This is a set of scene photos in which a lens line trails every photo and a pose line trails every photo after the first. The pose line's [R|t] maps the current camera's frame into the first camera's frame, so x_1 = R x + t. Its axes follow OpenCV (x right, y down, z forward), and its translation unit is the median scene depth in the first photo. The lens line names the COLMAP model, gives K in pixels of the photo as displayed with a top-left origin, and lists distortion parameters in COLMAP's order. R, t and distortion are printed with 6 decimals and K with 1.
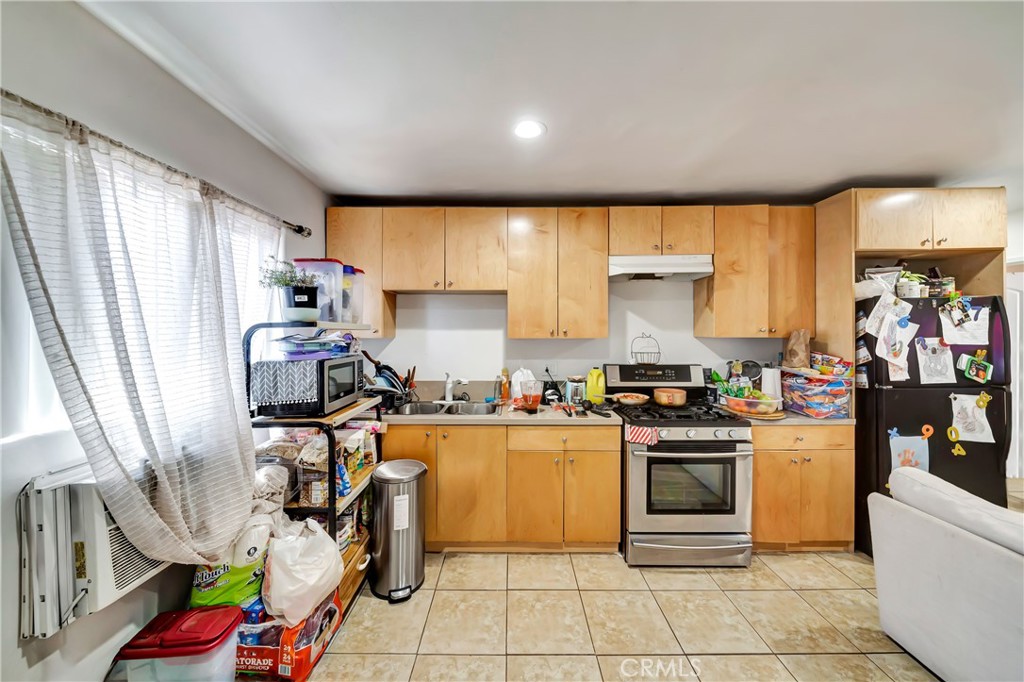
lens RADIAL K [[356.0, 0, 512.5], [0, 356.0, 337.3], [0, 0, 1]] dist [-0.001932, -0.000144]
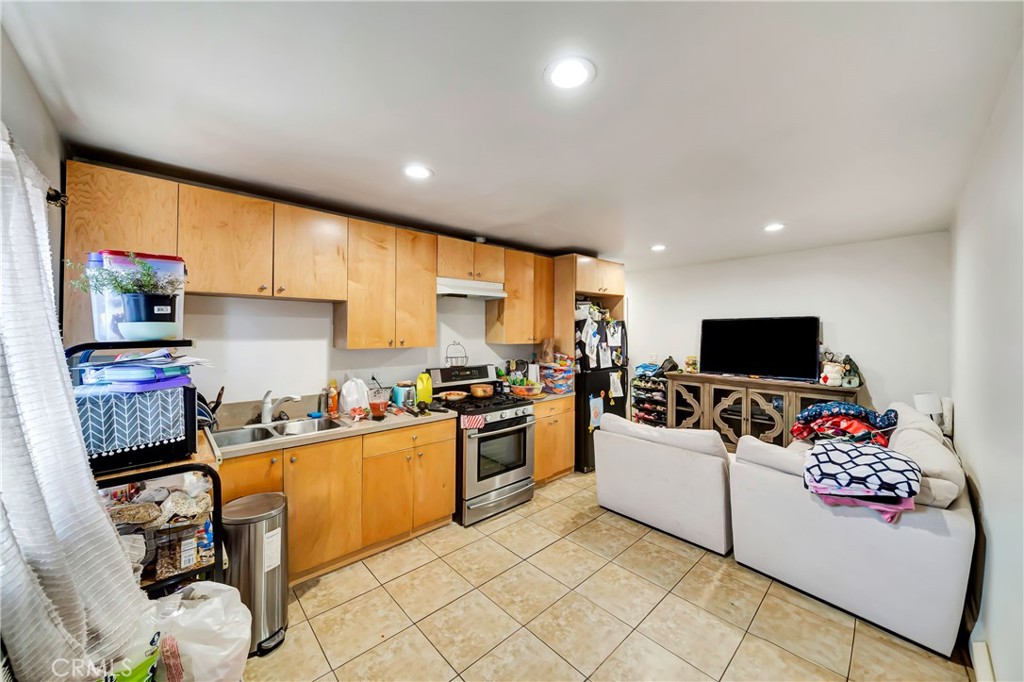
lens RADIAL K [[366.2, 0, 512.0], [0, 366.2, 341.0], [0, 0, 1]] dist [-0.000565, -0.000054]
pose [[0.739970, -0.014322, 0.672487, -0.401217], [0.008238, 0.999891, 0.012230, -0.031819], [-0.672590, -0.003509, 0.740007, -0.069750]]
